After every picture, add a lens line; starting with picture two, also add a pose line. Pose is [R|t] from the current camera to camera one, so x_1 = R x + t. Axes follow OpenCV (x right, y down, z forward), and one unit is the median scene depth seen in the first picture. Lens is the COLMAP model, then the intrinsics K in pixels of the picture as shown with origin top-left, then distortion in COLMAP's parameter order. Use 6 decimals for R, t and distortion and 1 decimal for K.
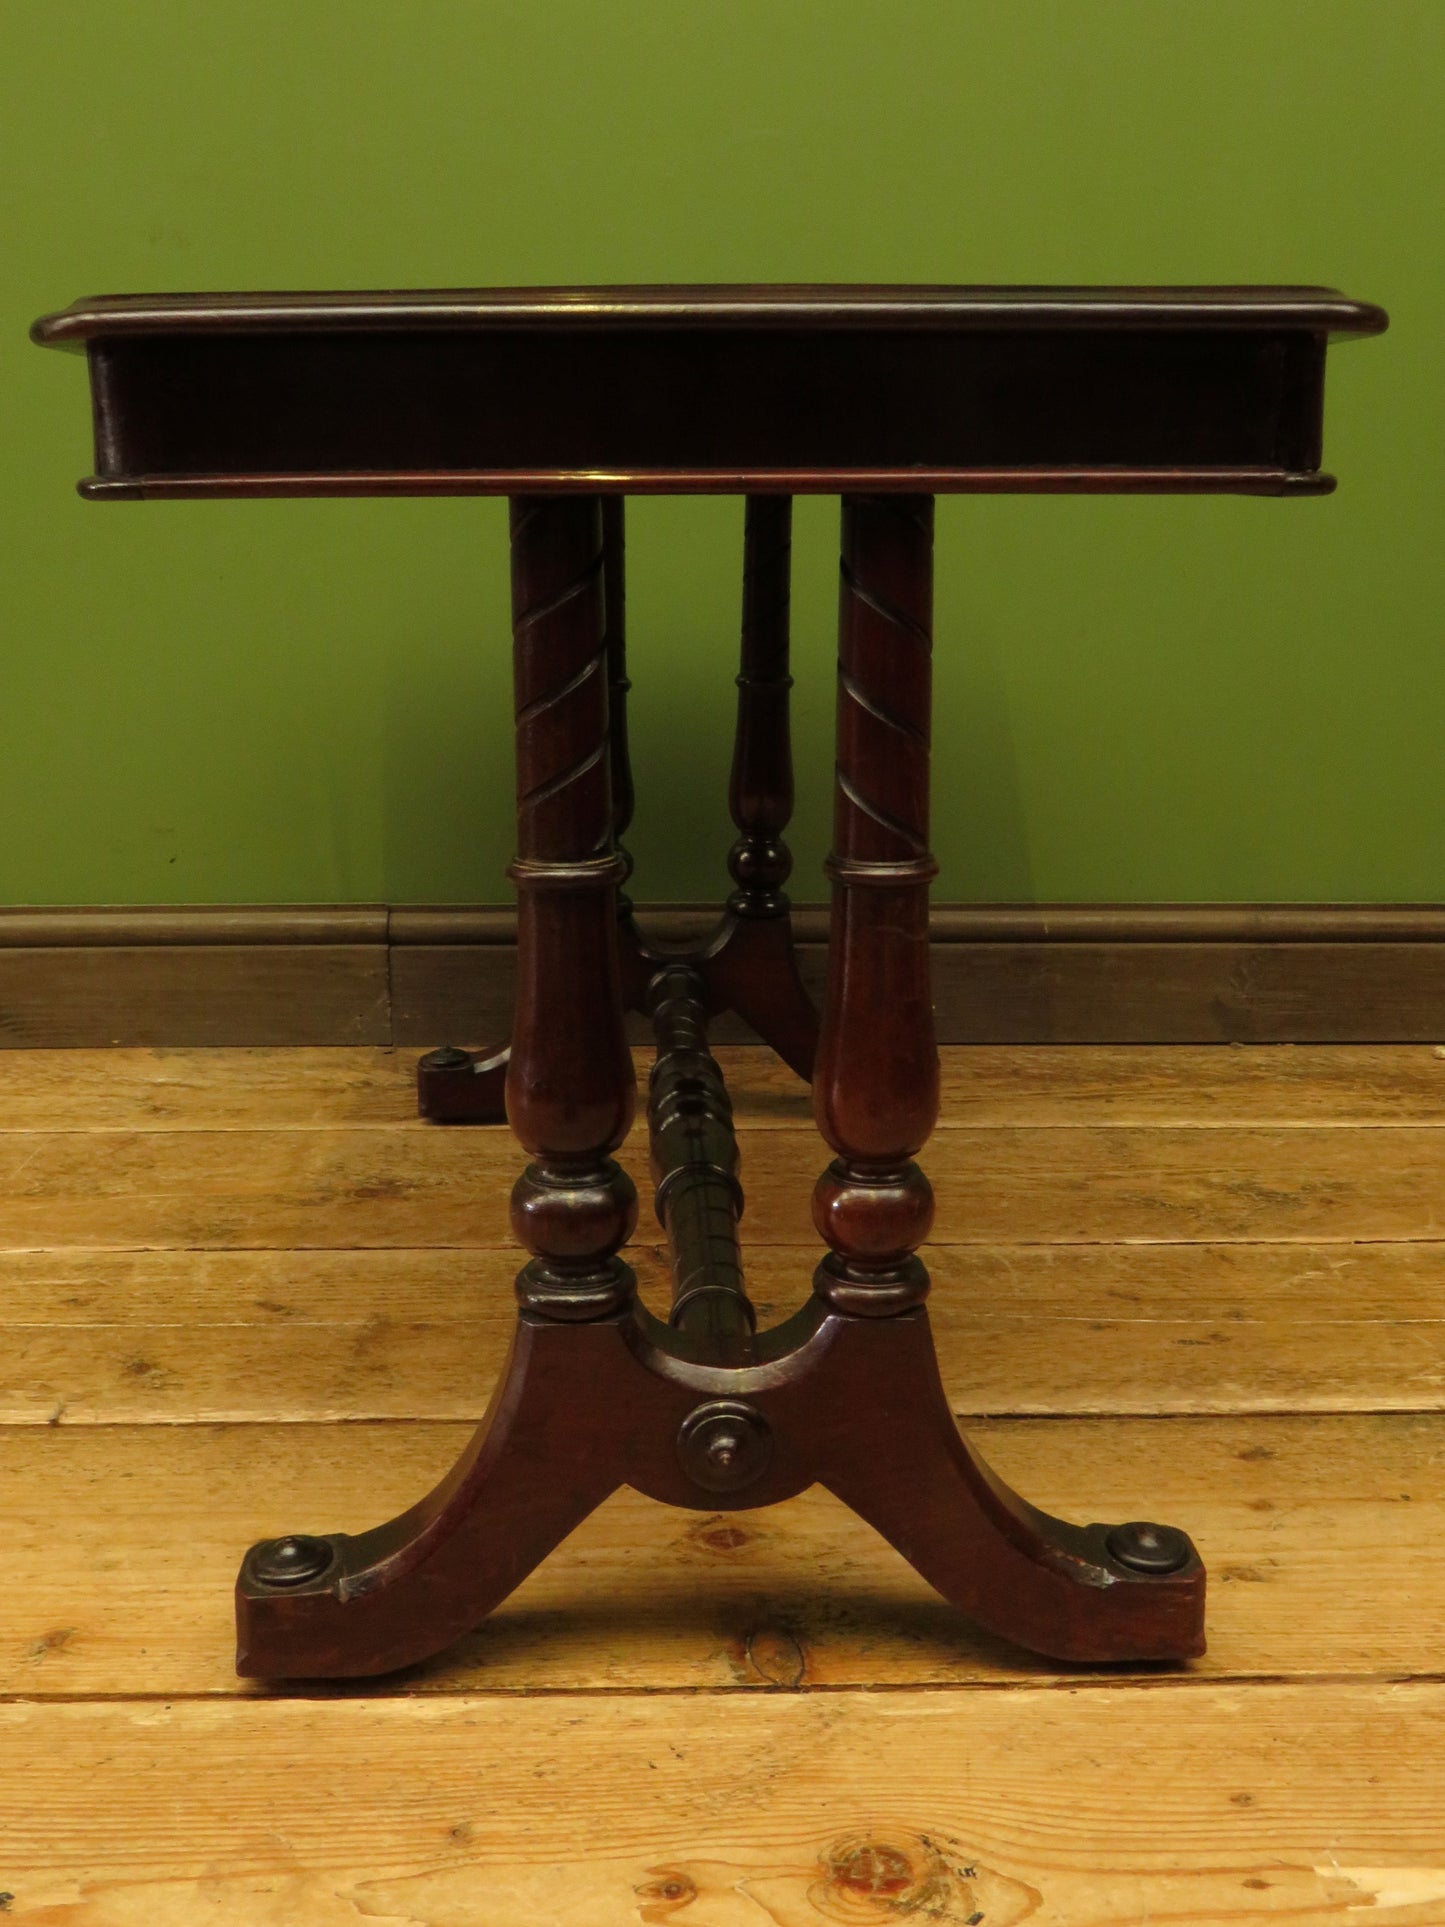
lens RADIAL K [[1898.1, 0, 724.2], [0, 1898.1, 926.5], [0, 0, 1]] dist [-0.058480, 0.000000]
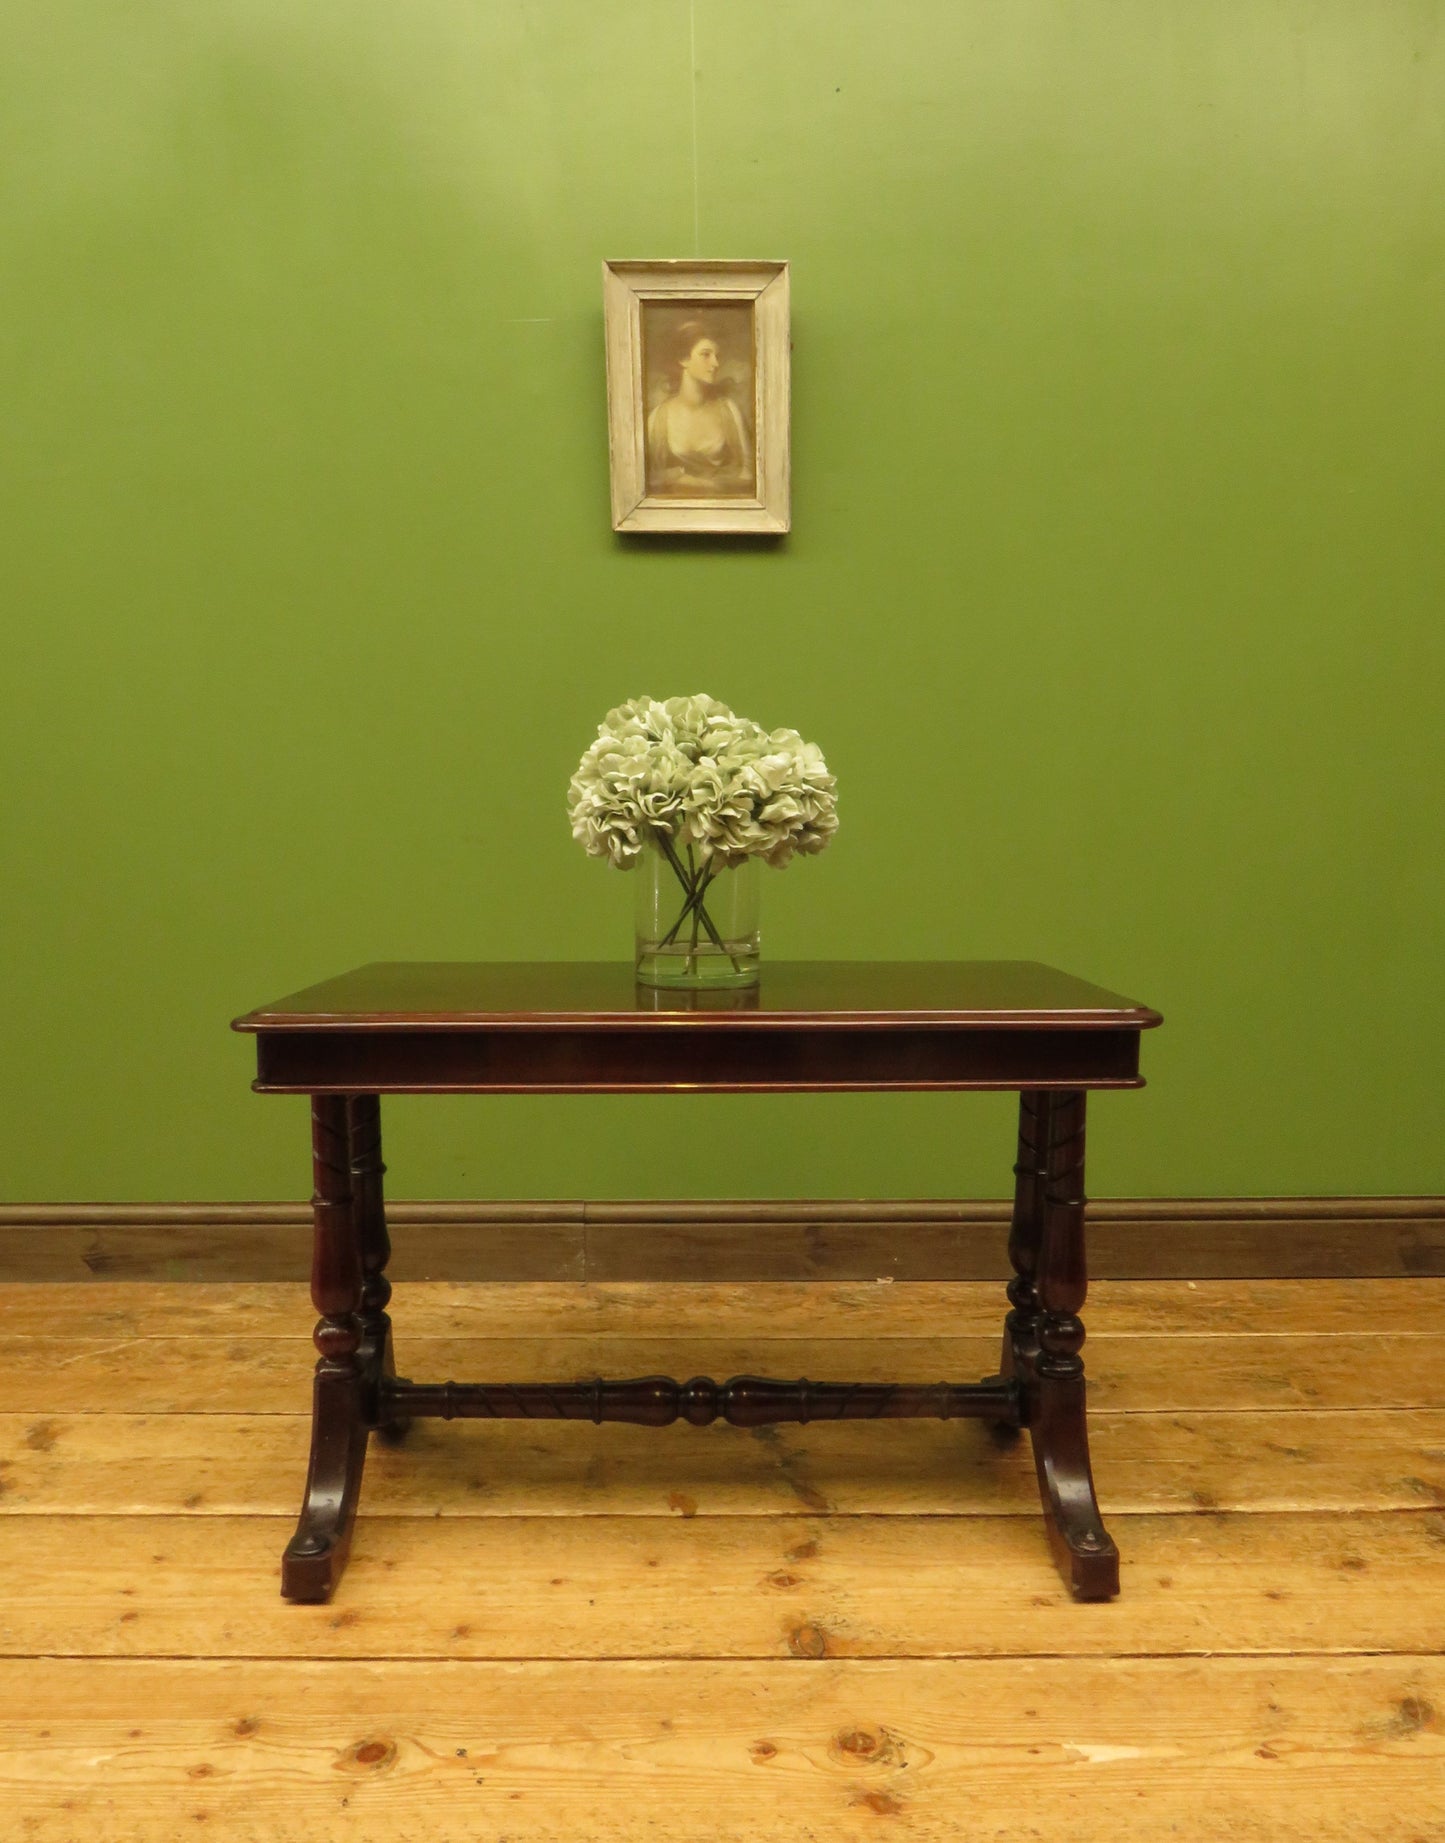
lens RADIAL K [[1347.3, 0, 725.0], [0, 1347.3, 930.5], [0, 0, 1]] dist [-0.069540, 0.022198]
pose [[0.999633, -0.002060, -0.027022, -0.021098], [-0.001610, 0.990835, -0.135068, -0.153327], [0.027052, 0.135062, 0.990468, -0.441909]]
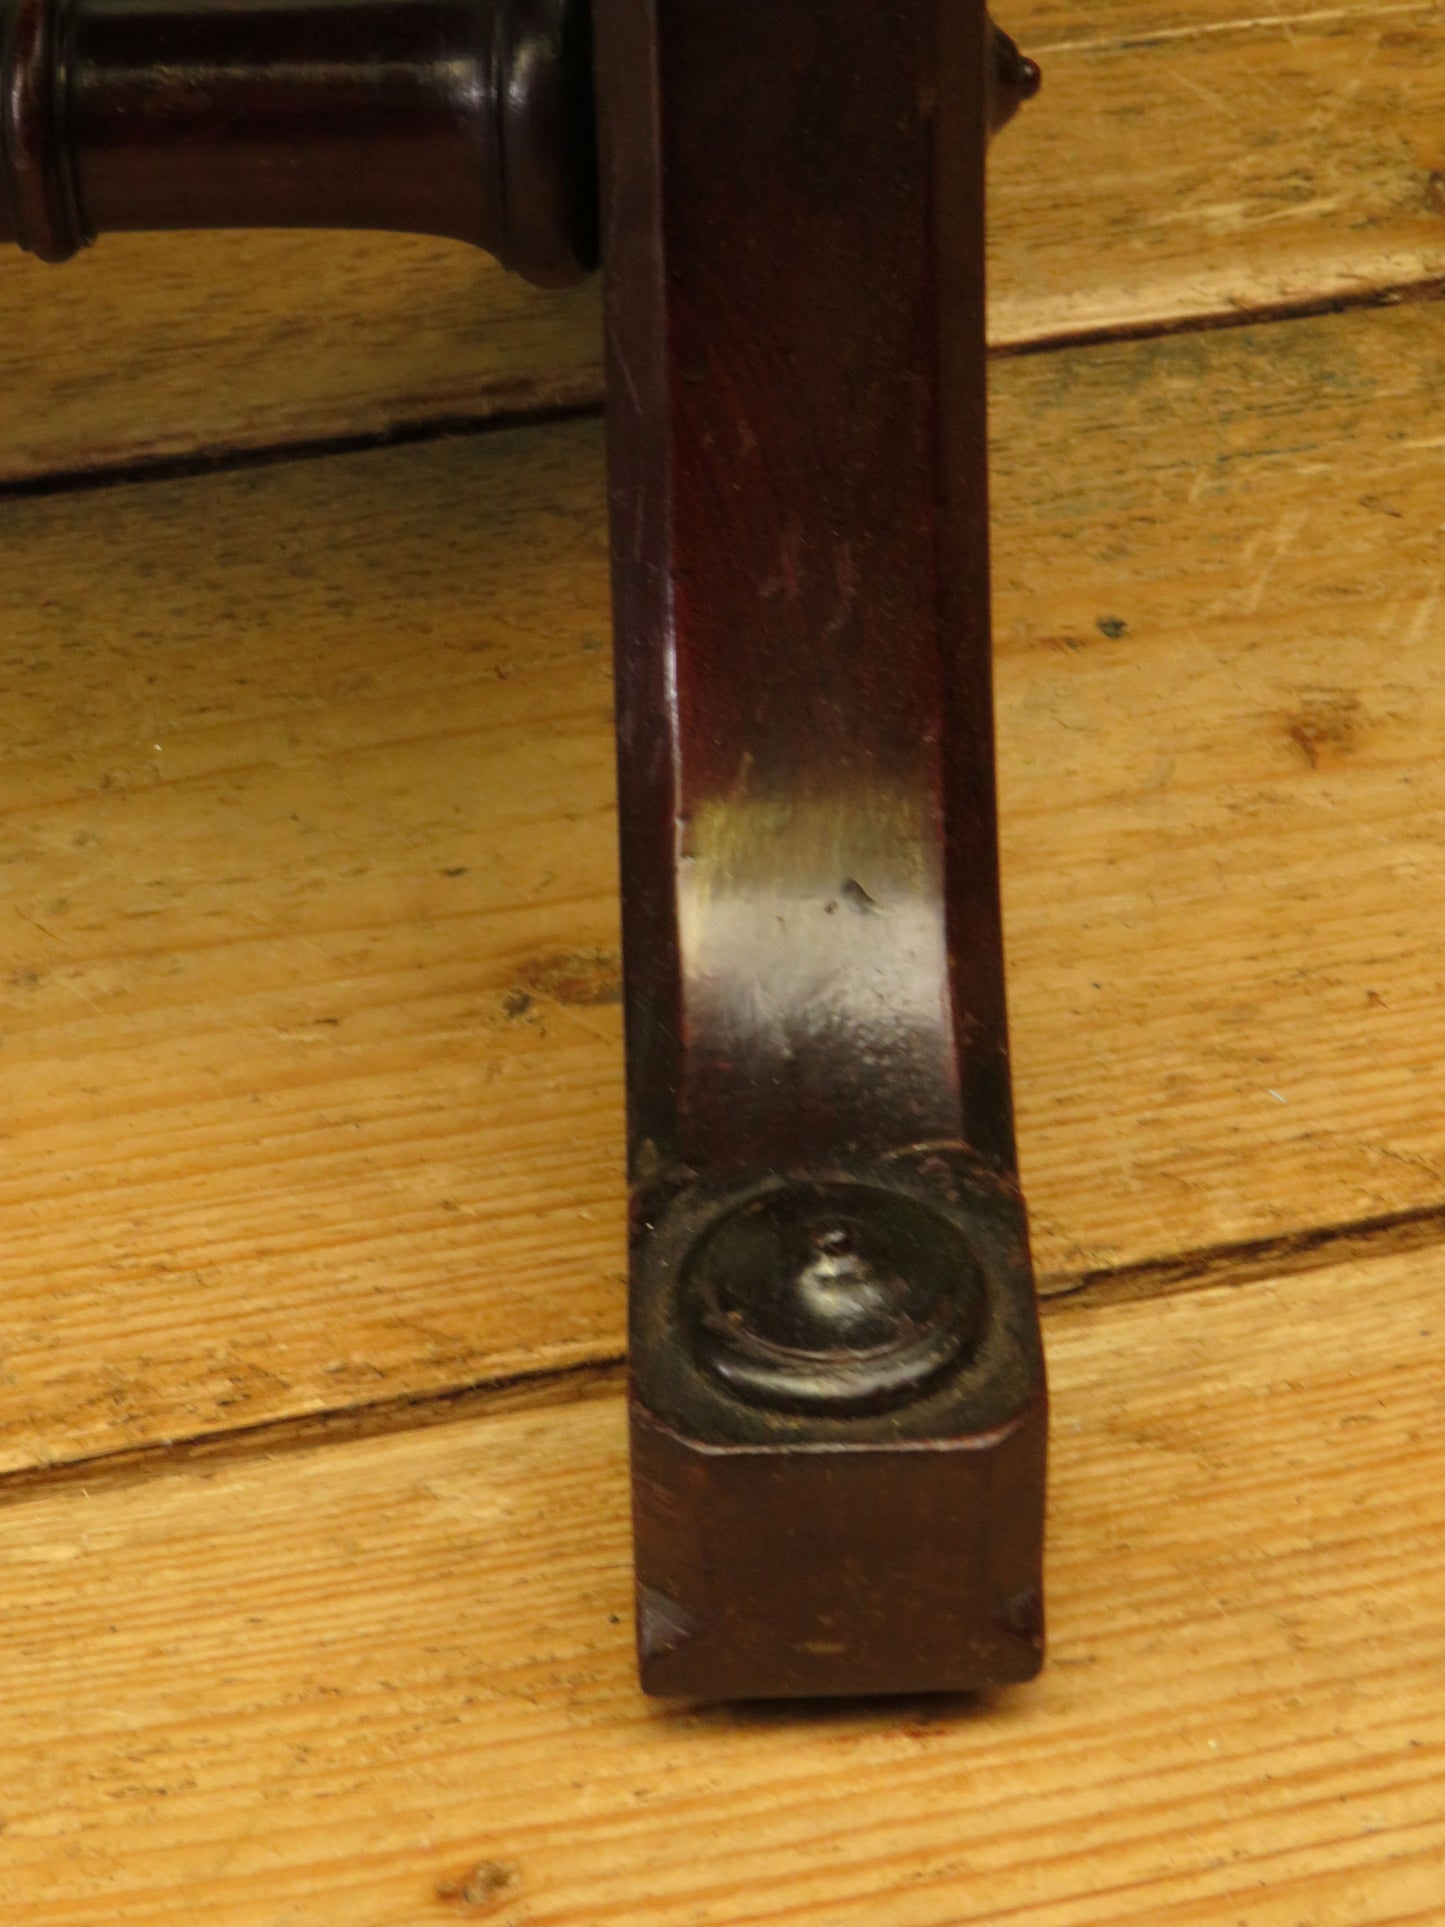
lens RADIAL K [[4063.3, 0, 711.1], [0, 4063.3, 961.5], [0, 0, 1]] dist [-0.148744, 0.000000]
pose [[0.976017, -0.153791, 0.154072, 0.172246], [0.074409, 0.900807, 0.427797, 0.052723], [-0.204581, -0.406073, 0.890646, 0.355747]]
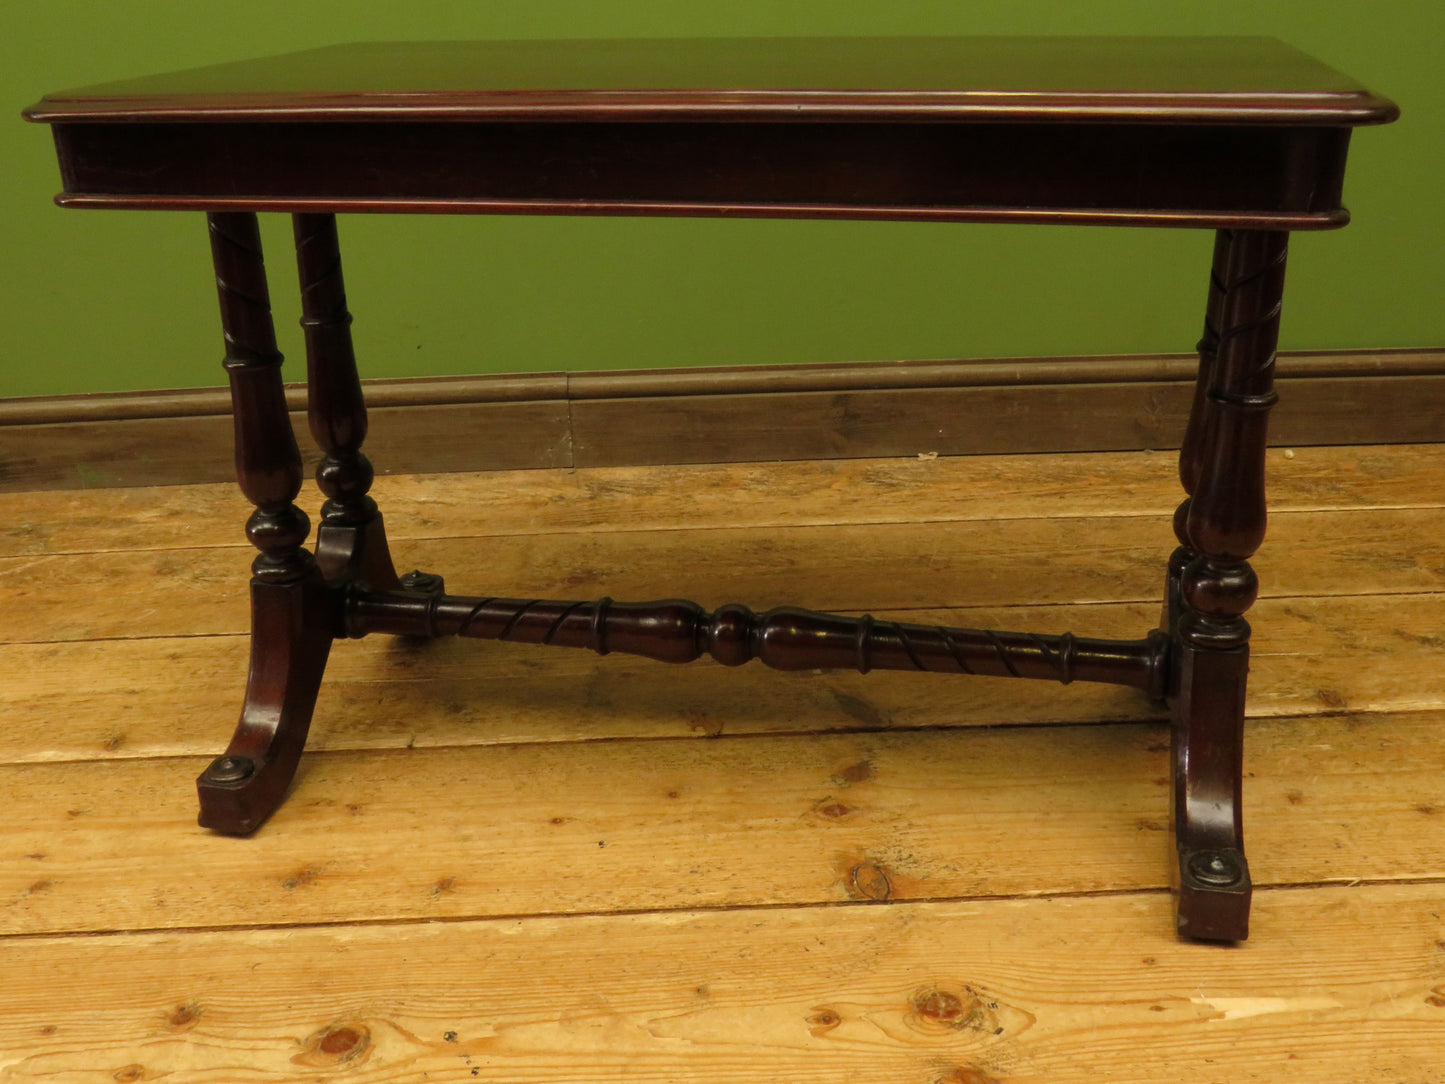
lens RADIAL K [[1423.3, 0, 728.0], [0, 1423.3, 525.2], [0, 0, 1]] dist [-0.058480, 0.000000]
pose [[0.999349, -0.027284, -0.023595, -0.051209], [0.030655, 0.987138, 0.156906, -0.107286], [0.019010, -0.157527, 0.987332, -0.168542]]
